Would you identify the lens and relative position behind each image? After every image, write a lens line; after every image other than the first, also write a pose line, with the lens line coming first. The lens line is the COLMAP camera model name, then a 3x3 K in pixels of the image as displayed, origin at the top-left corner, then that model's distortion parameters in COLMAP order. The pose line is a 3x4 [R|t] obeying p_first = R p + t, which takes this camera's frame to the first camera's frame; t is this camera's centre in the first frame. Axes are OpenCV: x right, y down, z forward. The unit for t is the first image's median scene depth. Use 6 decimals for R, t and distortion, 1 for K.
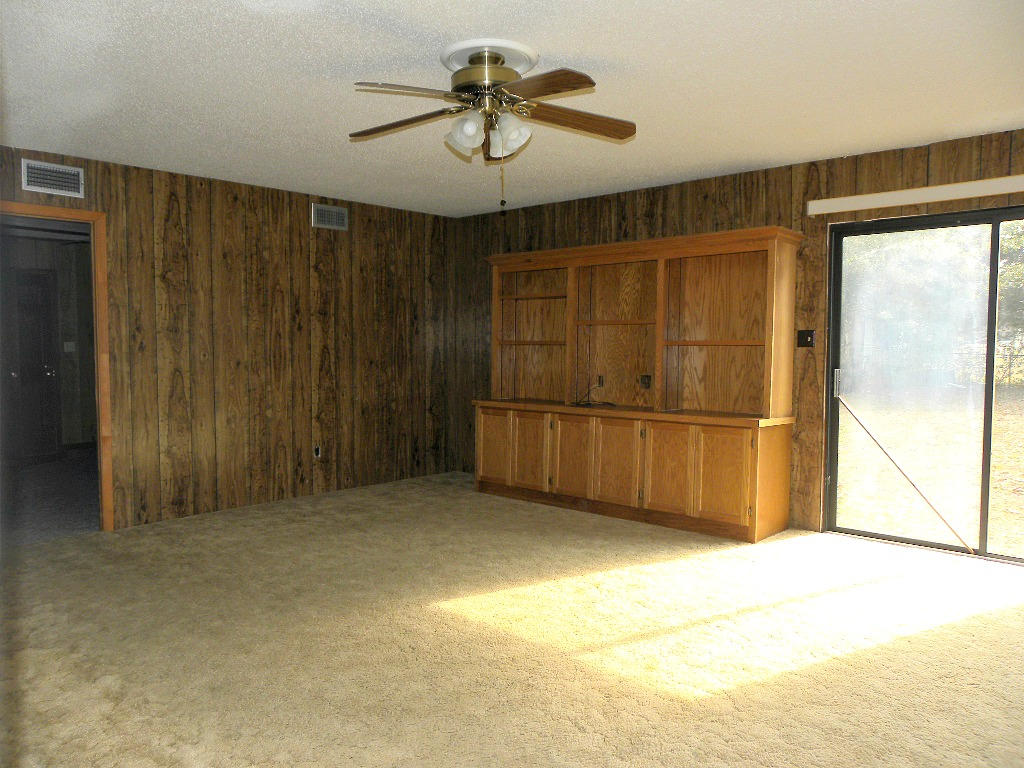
lens RADIAL K [[771.0, 0, 512.5], [0, 771.0, 383.8], [0, 0, 1]] dist [-0.000314, -0.000416]
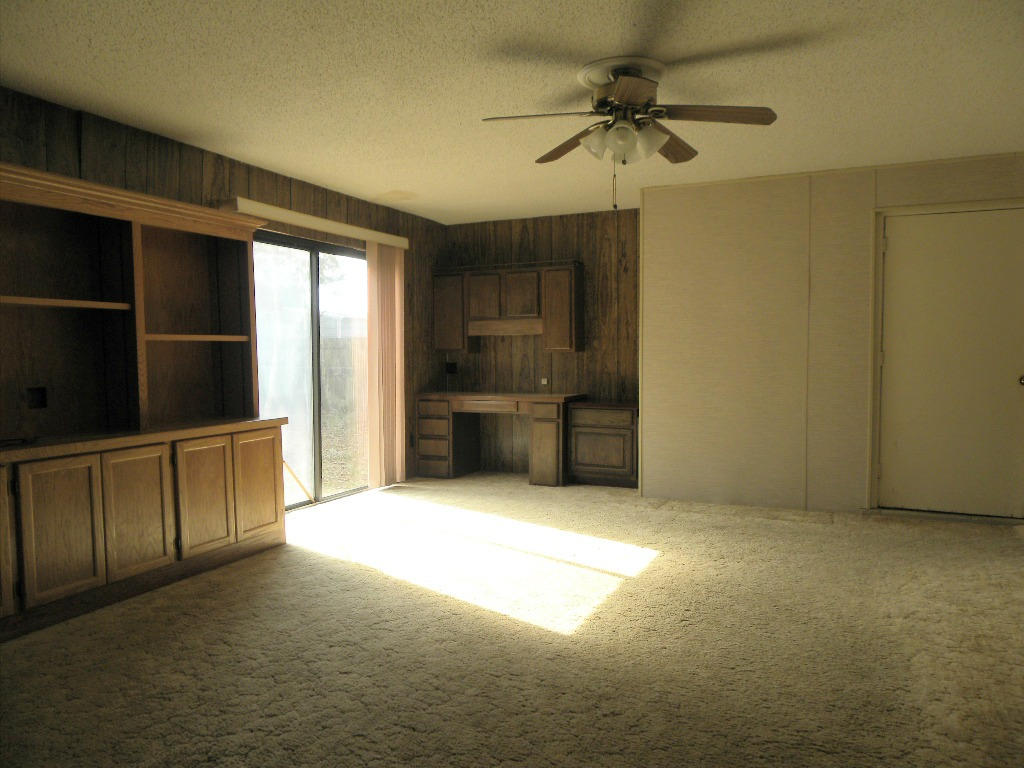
lens RADIAL K [[771.0, 0, 512.7], [0, 771.0, 389.4], [0, 0, 1]] dist [-0.000314, -0.000416]
pose [[-0.335271, -0.044436, 0.941073, -0.729587], [0.054651, 0.996288, 0.066513, -0.039031], [-0.940535, 0.073730, -0.331598, 1.092162]]
